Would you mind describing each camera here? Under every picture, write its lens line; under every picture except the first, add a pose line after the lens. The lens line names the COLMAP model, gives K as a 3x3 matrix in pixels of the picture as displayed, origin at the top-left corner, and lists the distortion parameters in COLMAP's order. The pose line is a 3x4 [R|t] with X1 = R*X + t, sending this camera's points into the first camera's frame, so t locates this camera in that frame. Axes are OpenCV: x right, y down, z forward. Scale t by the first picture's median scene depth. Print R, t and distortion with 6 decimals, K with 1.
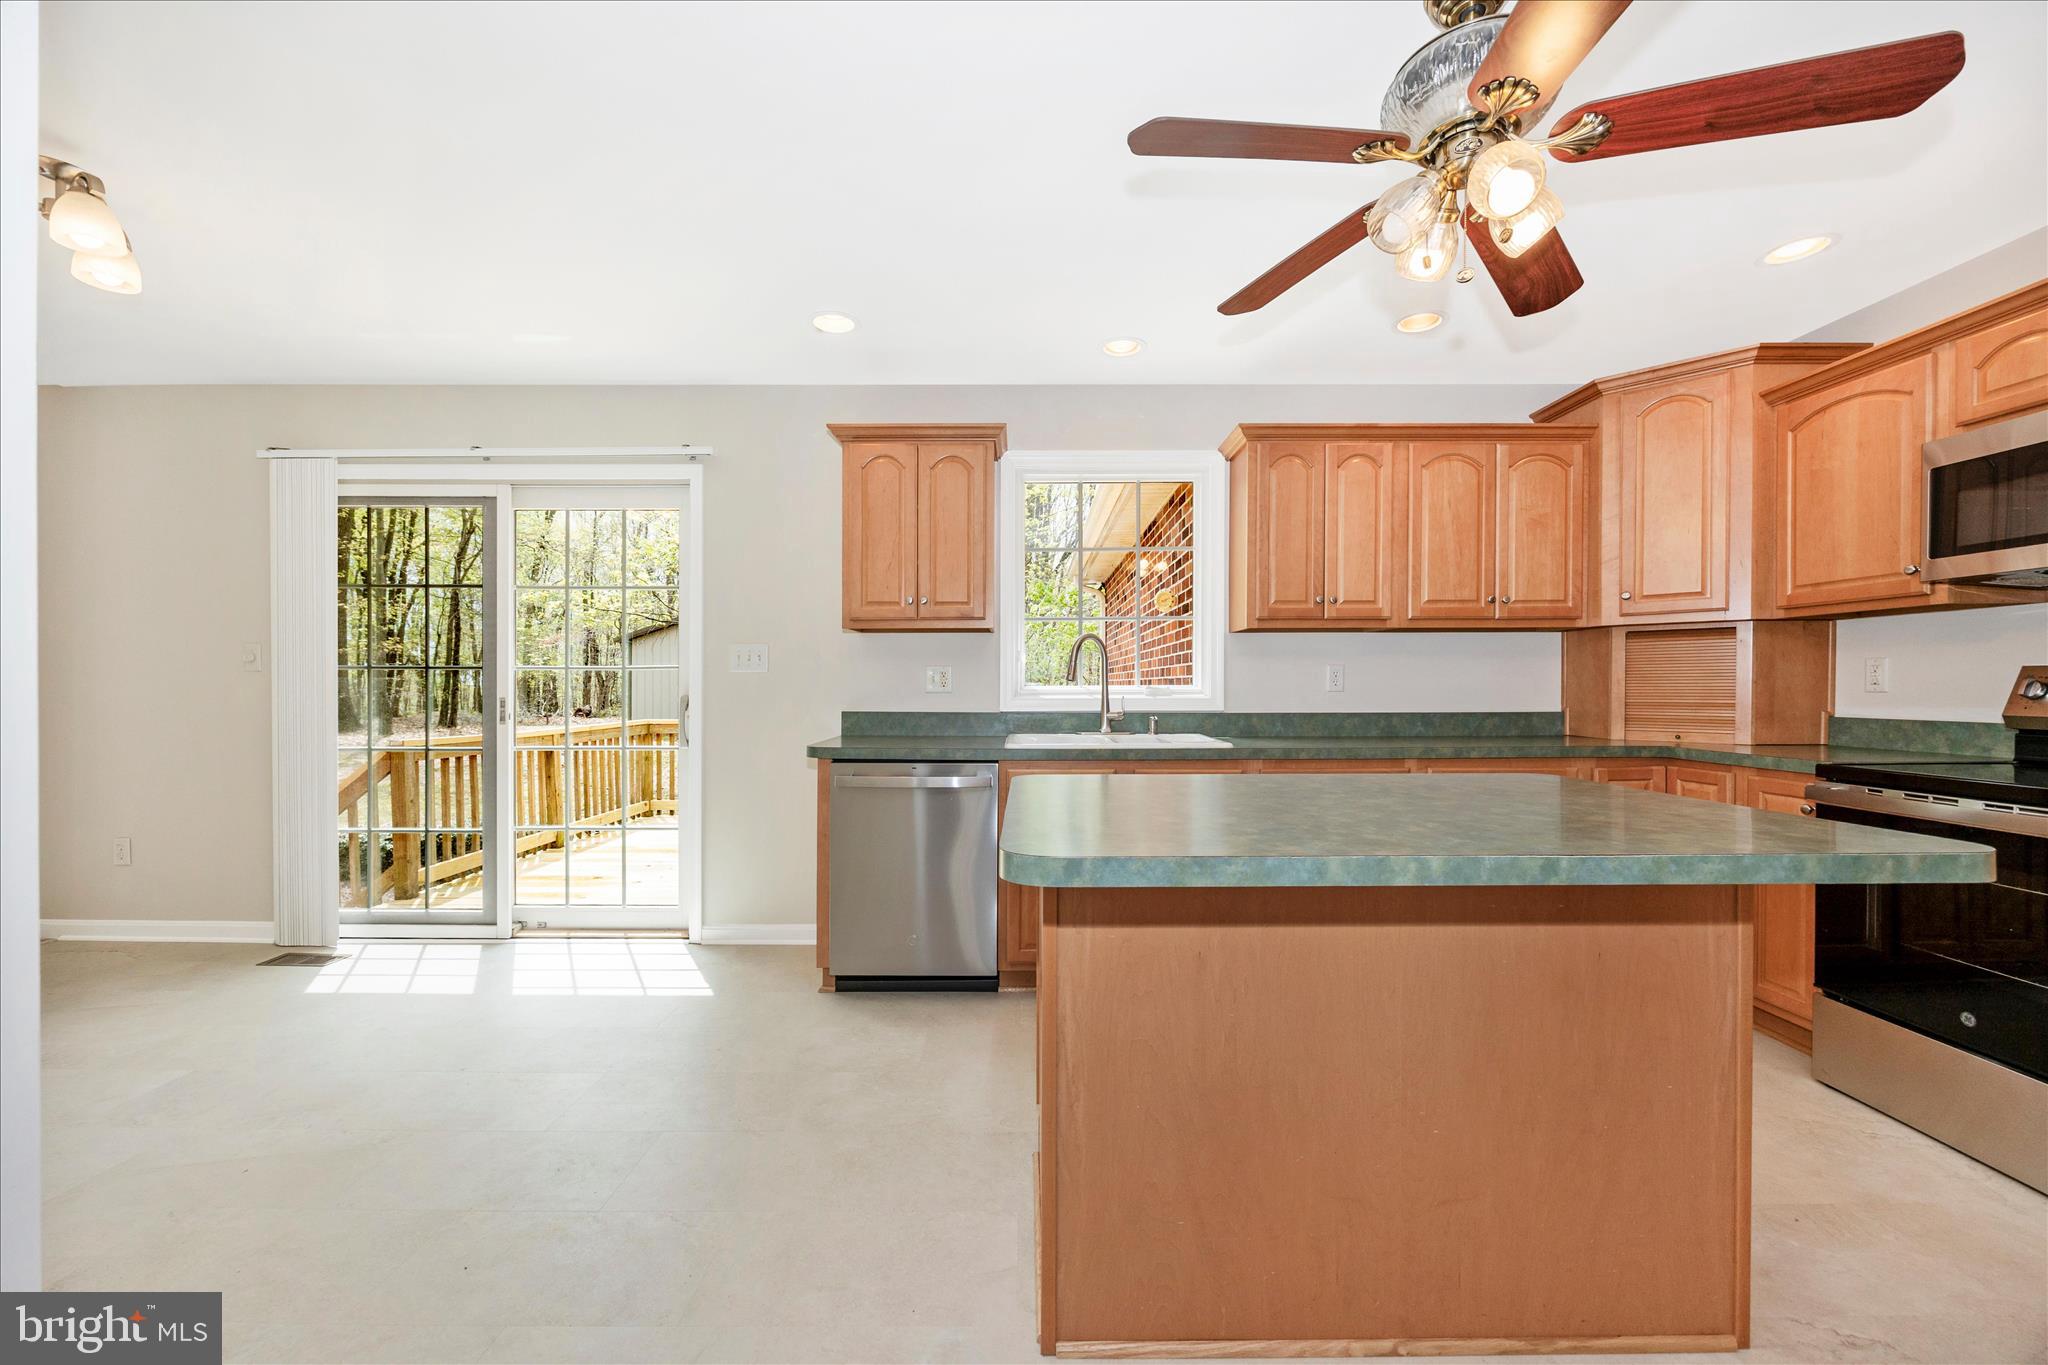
lens RADIAL K [[794.9, 0, 1027.5], [0, 794.9, 687.1], [0, 0, 1]] dist [0.001438, -0.001701]
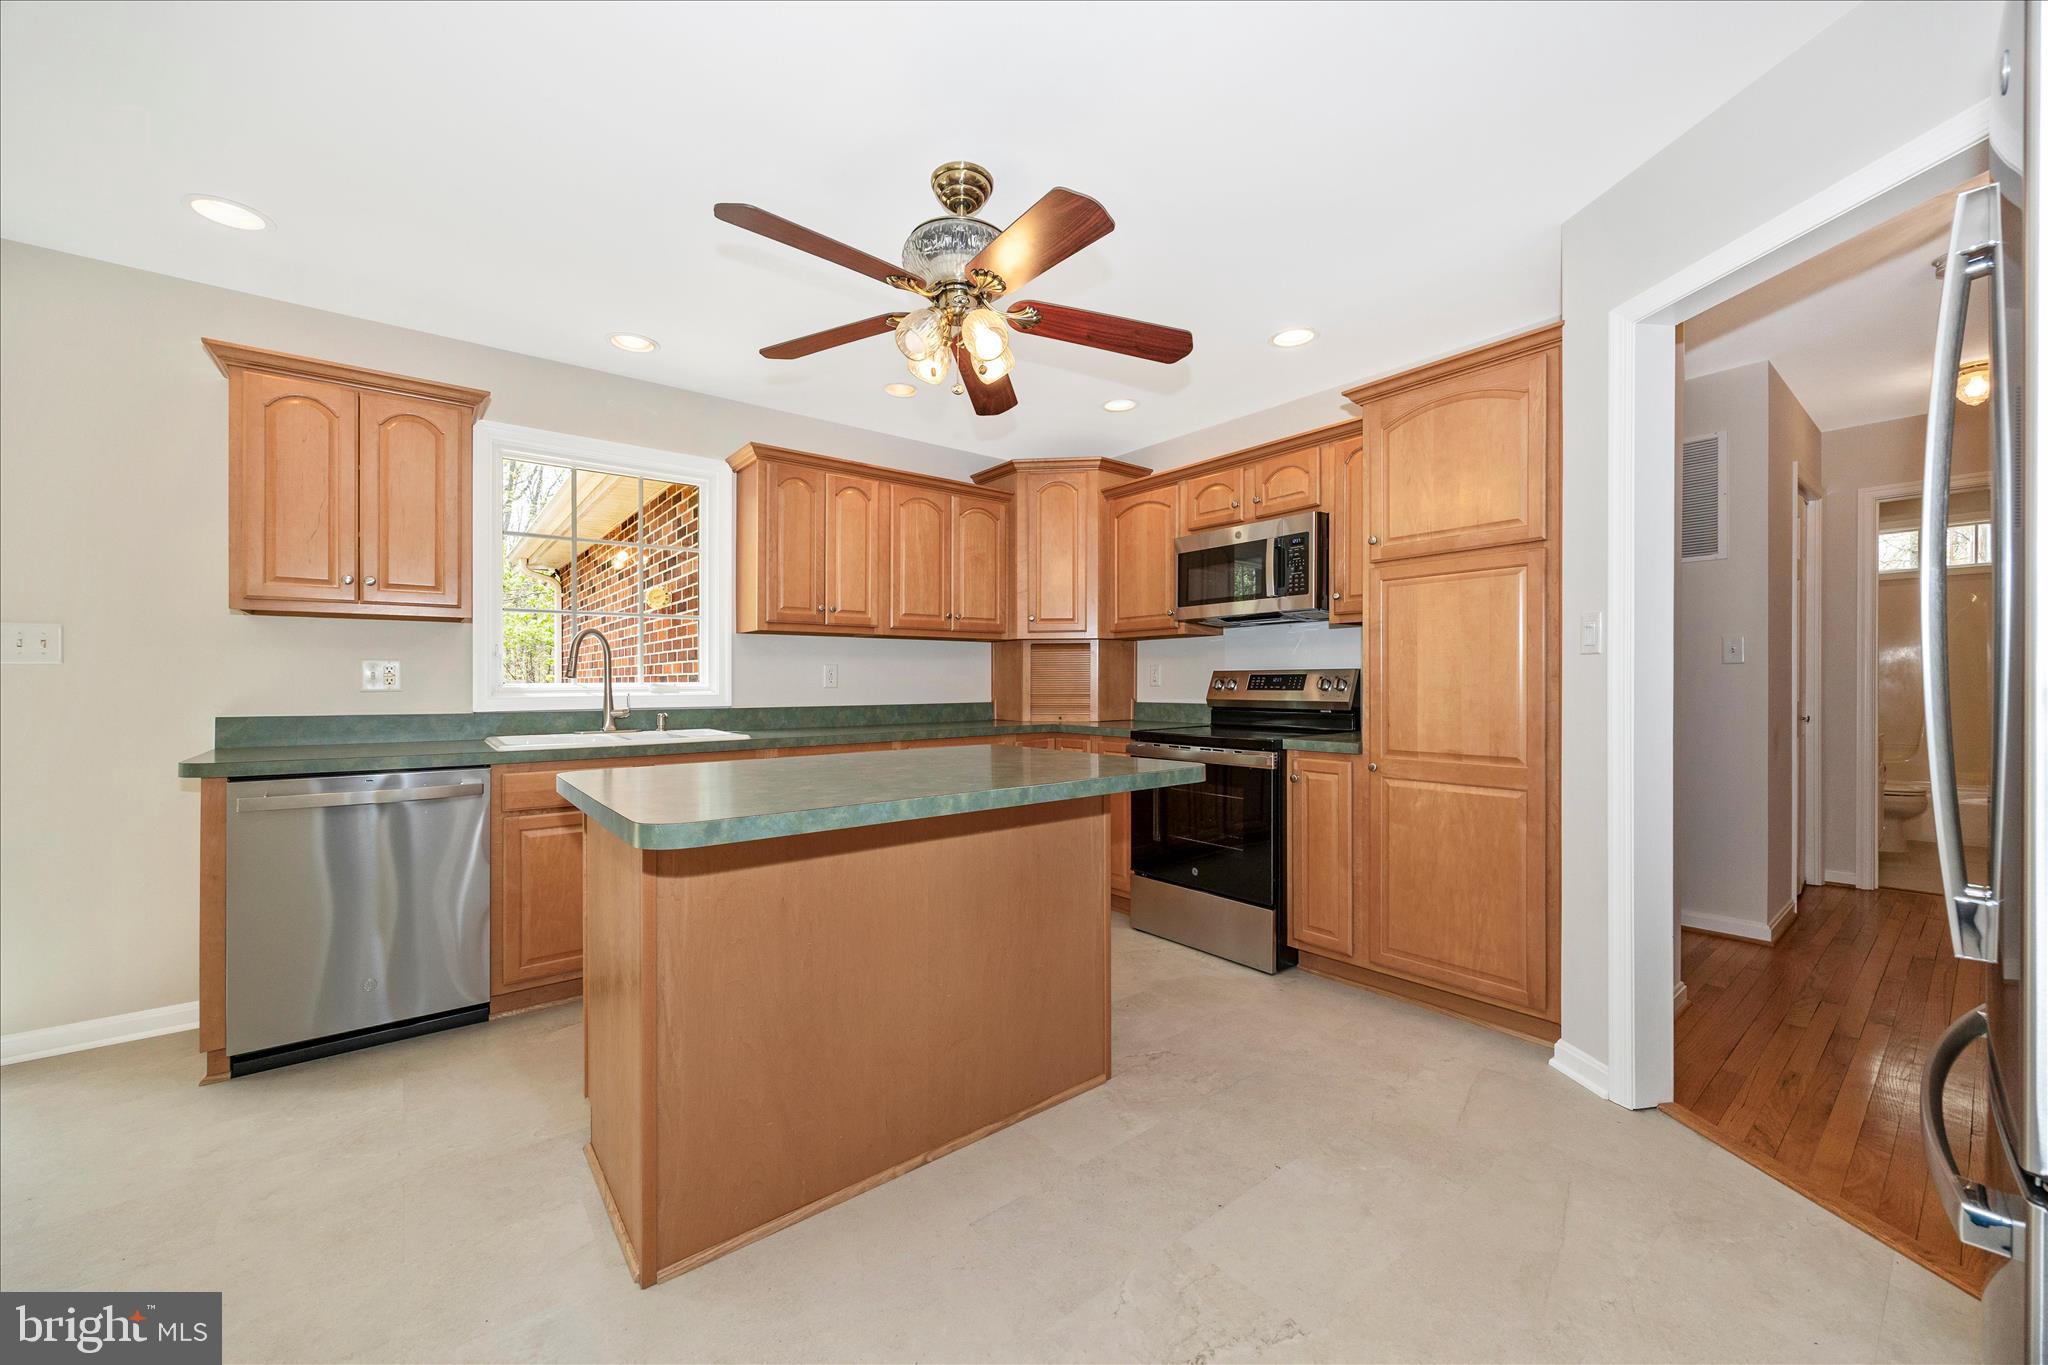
lens RADIAL K [[794.9, 0, 1027.9], [0, 794.9, 680.0], [0, 0, 1]] dist [0.001438, -0.001701]
pose [[0.785065, 0.002051, 0.619410, -0.110942], [0.002949, 0.999971, -0.007048, 0.003456], [-0.619406, 0.007359, 0.785036, -0.088615]]
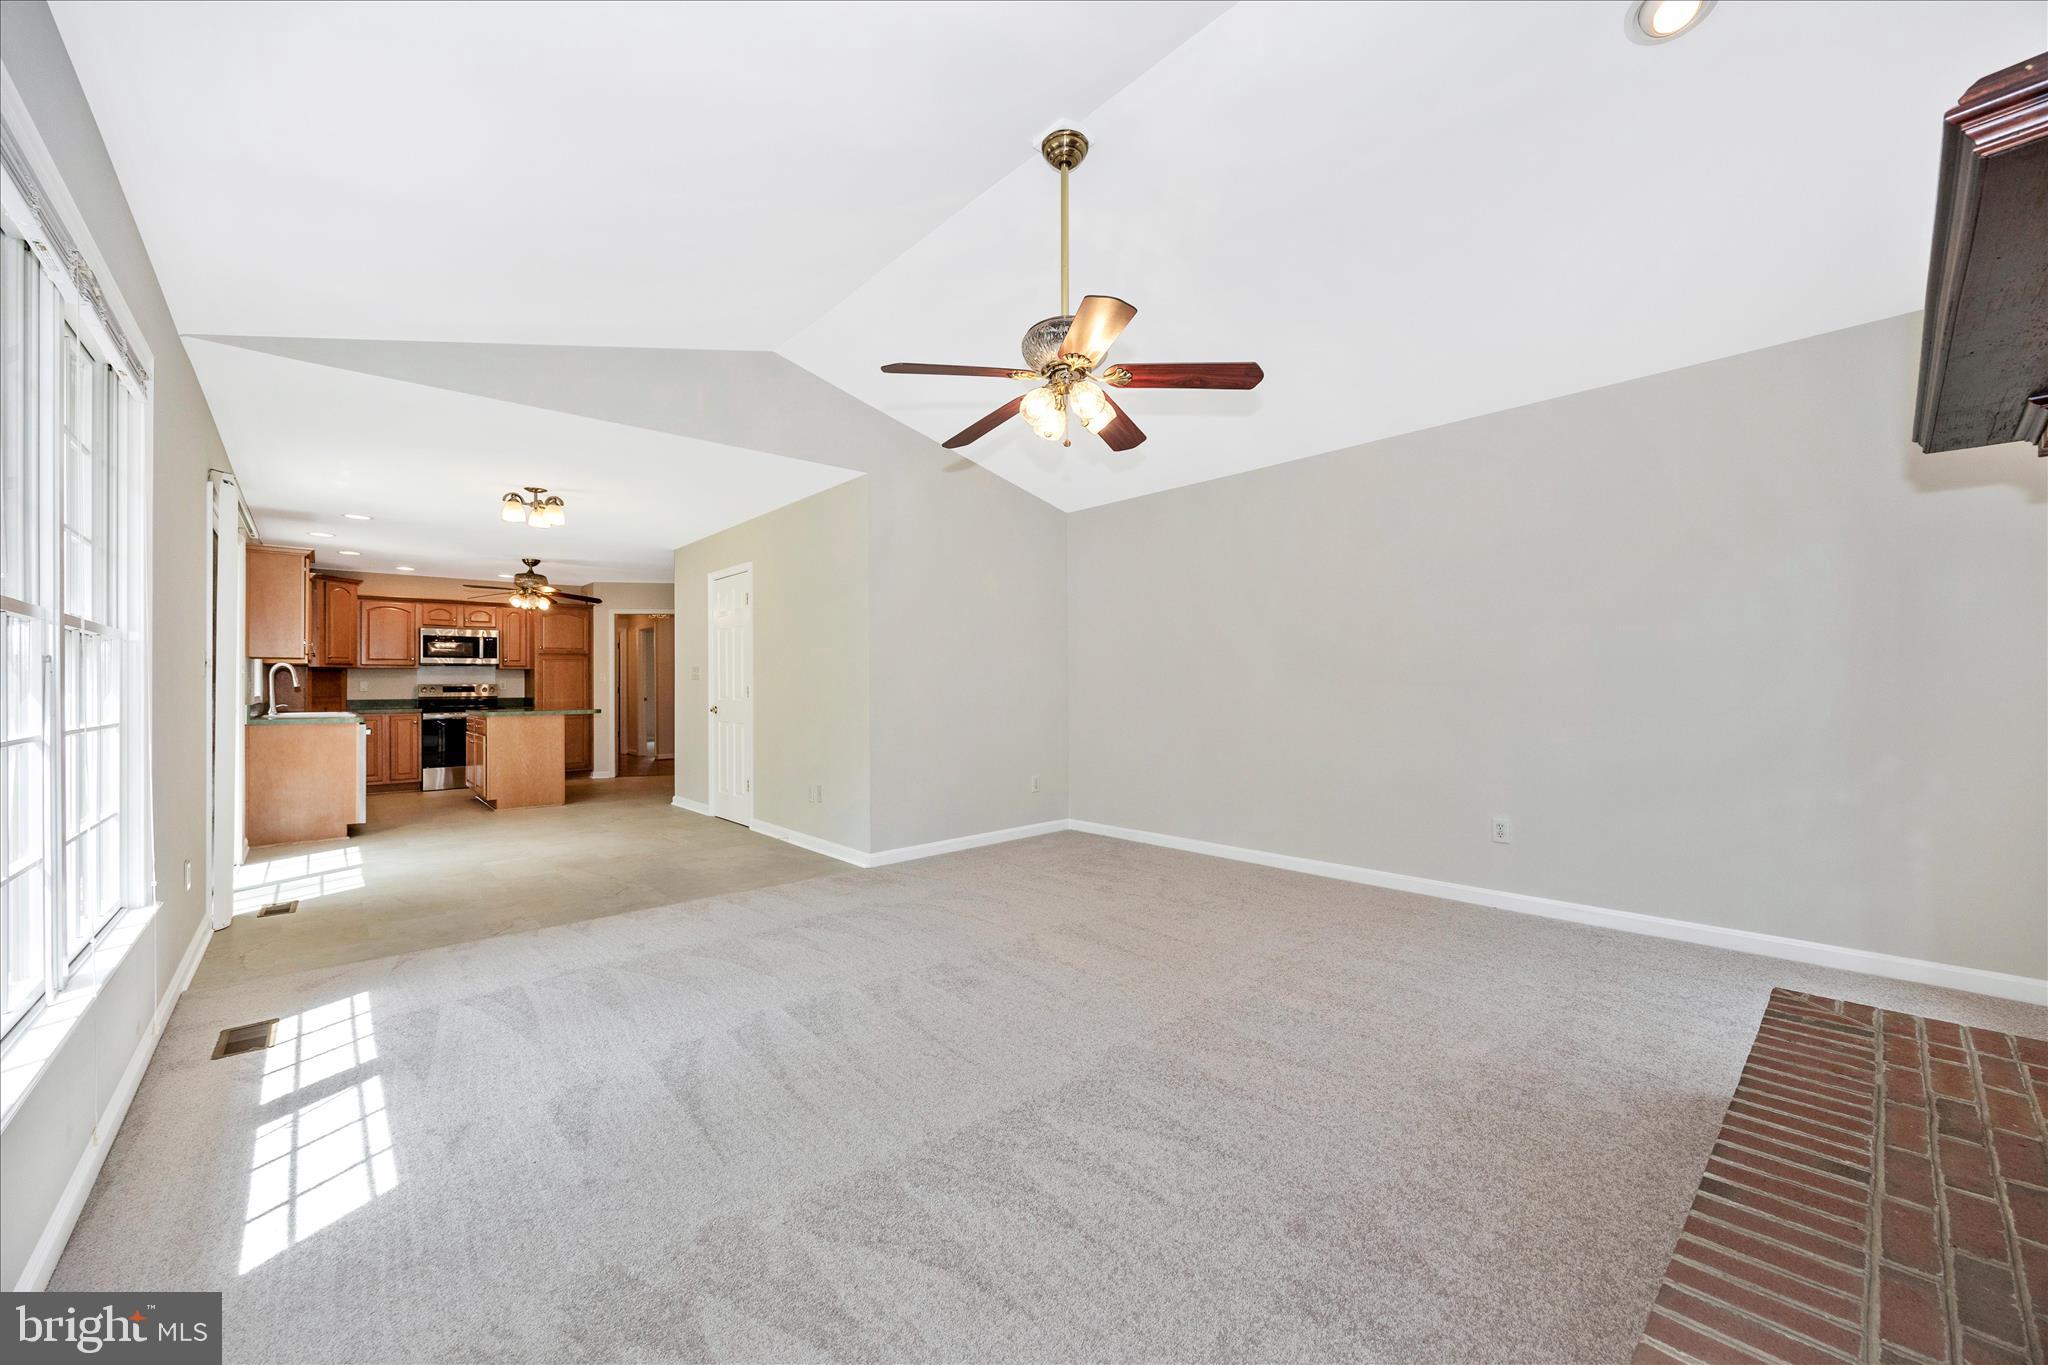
lens RADIAL K [[794.9, 0, 1026.0], [0, 794.9, 681.3], [0, 0, 1]] dist [0.001438, -0.001701]
pose [[-0.681298, 0.006595, 0.731977, -2.705226], [0.007434, 0.999970, -0.002090, -0.008273], [-0.731969, 0.004017, -0.681326, 1.064920]]
